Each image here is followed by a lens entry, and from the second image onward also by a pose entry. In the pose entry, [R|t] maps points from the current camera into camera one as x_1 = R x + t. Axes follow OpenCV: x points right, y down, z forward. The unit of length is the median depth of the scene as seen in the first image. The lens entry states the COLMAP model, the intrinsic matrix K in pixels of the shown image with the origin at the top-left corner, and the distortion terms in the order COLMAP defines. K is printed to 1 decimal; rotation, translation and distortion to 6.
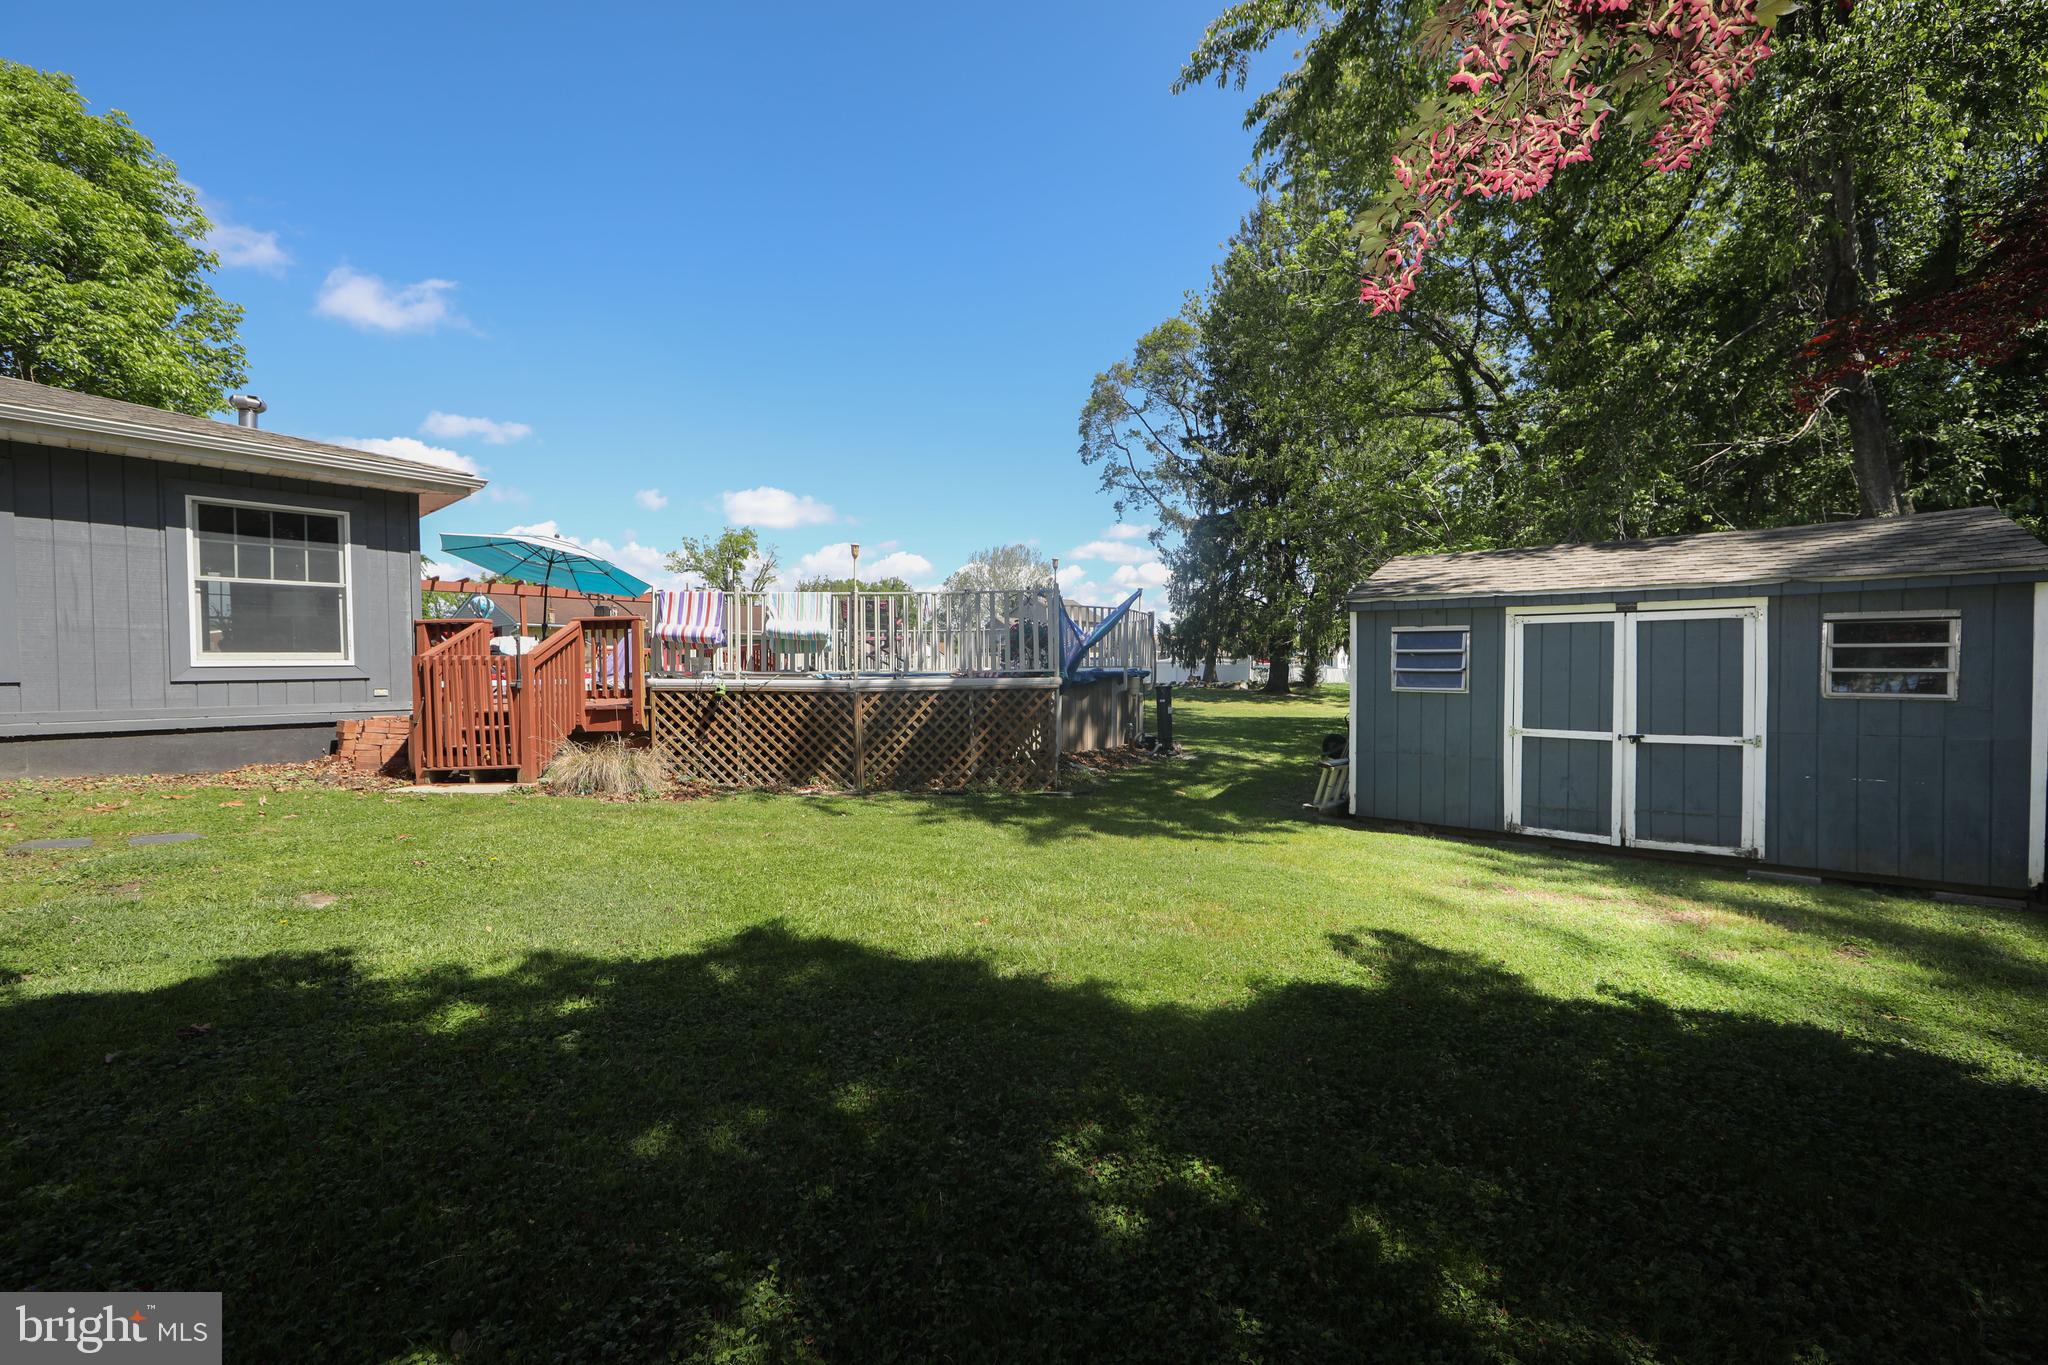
lens RADIAL K [[815.3, 0, 1034.2], [0, 815.3, 683.0], [0, 0, 1]] dist [-0.002375, -0.000031]
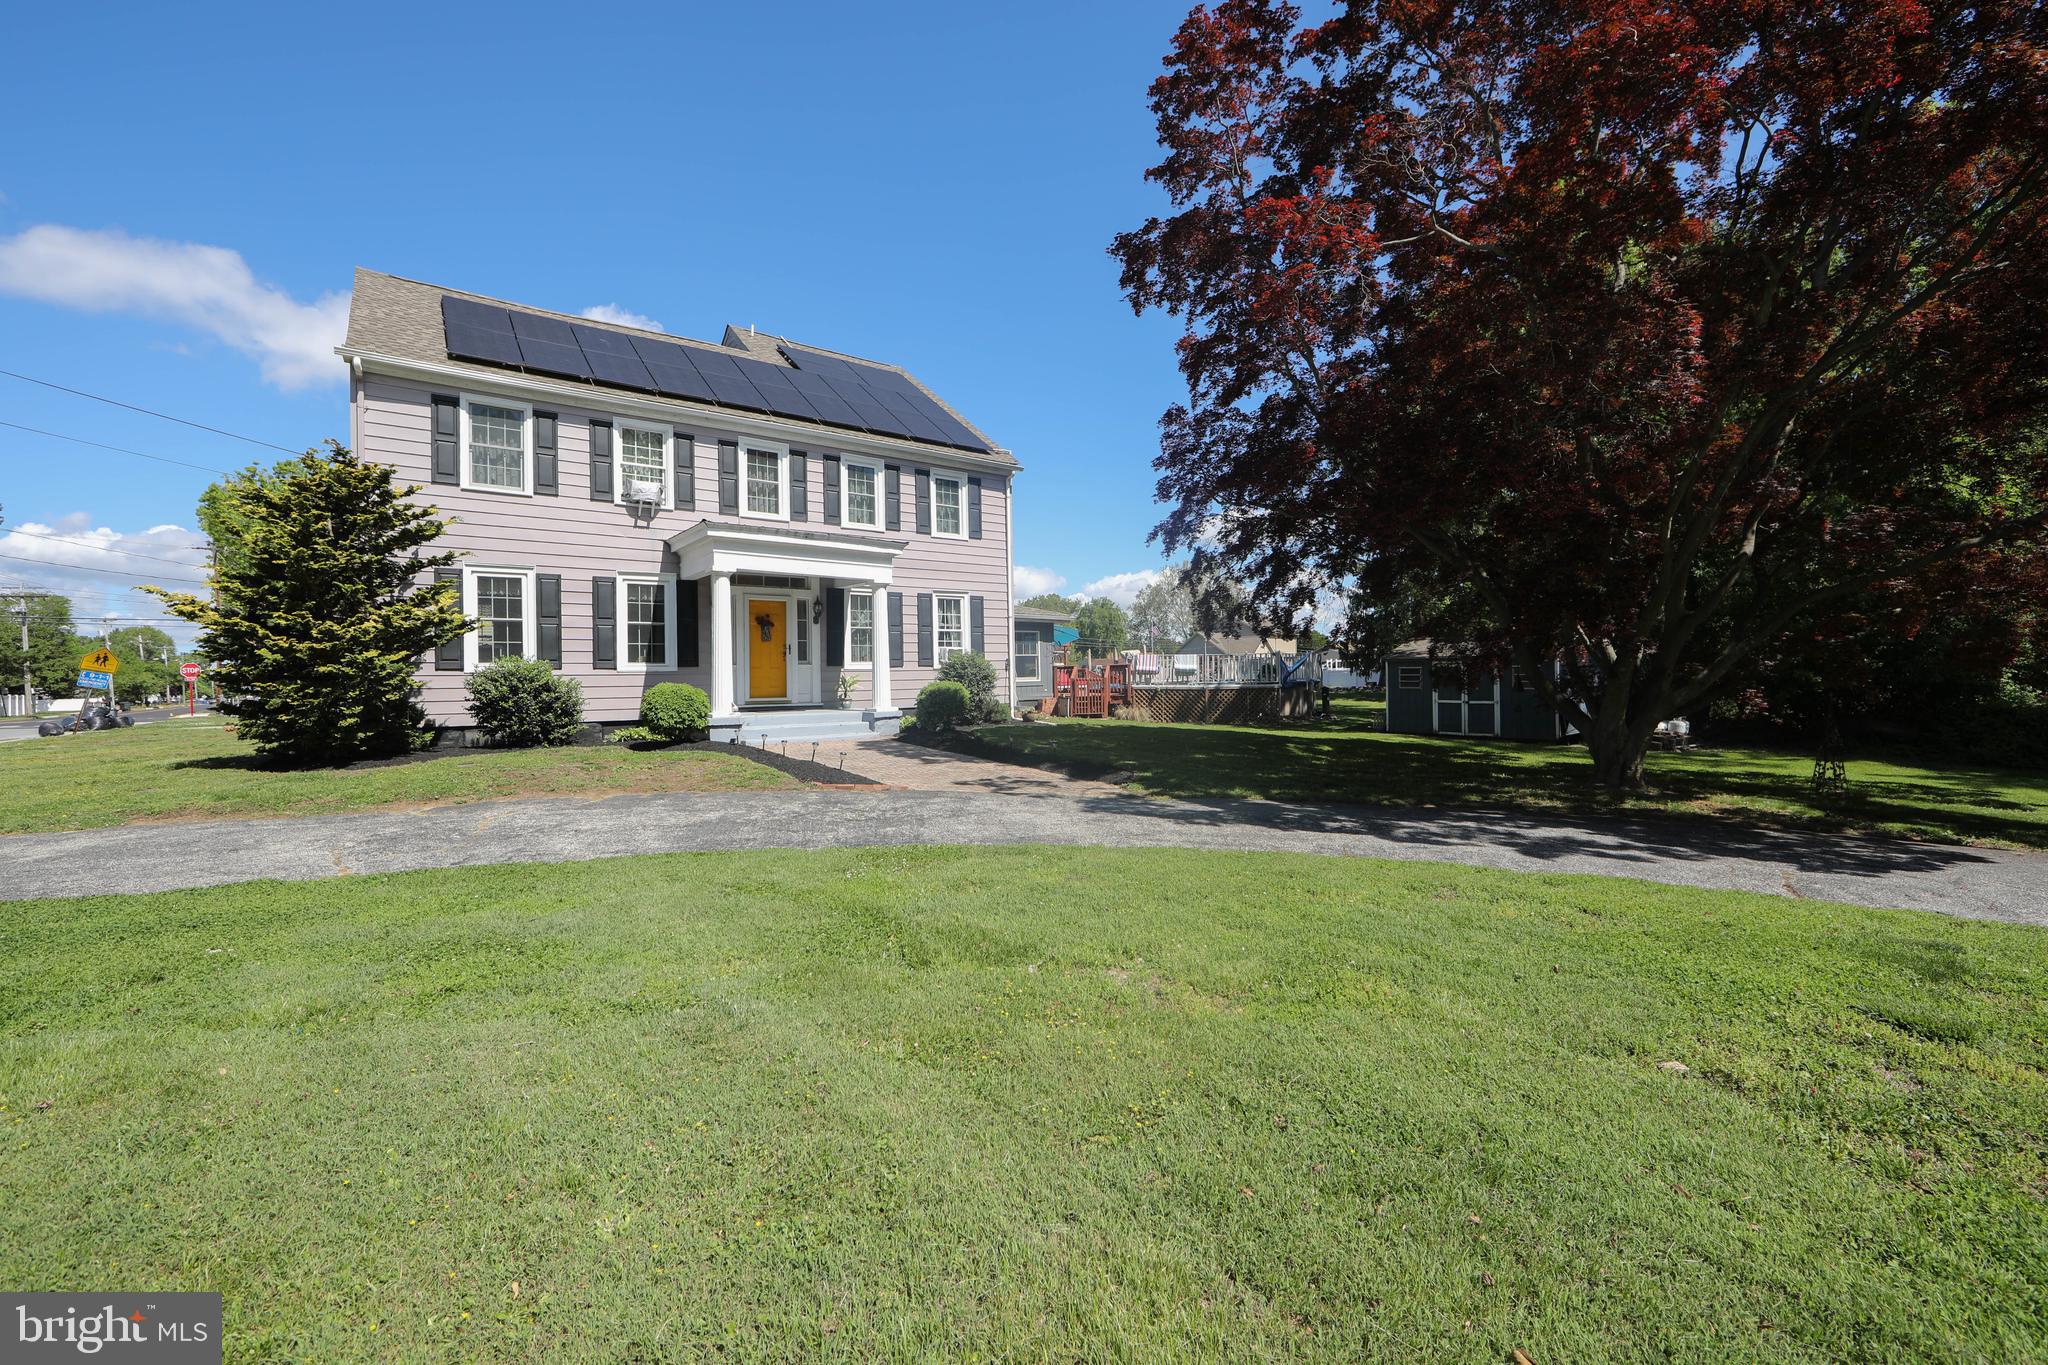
lens RADIAL K [[837.1, 0, 1019.4], [0, 837.1, 671.7], [0, 0, 1]] dist [-0.001468, -0.000045]
pose [[0.973360, -0.006377, -0.229194, -0.183119], [0.001555, 0.999774, -0.021216, 0.009357], [0.229278, 0.020295, 0.973149, -1.980431]]
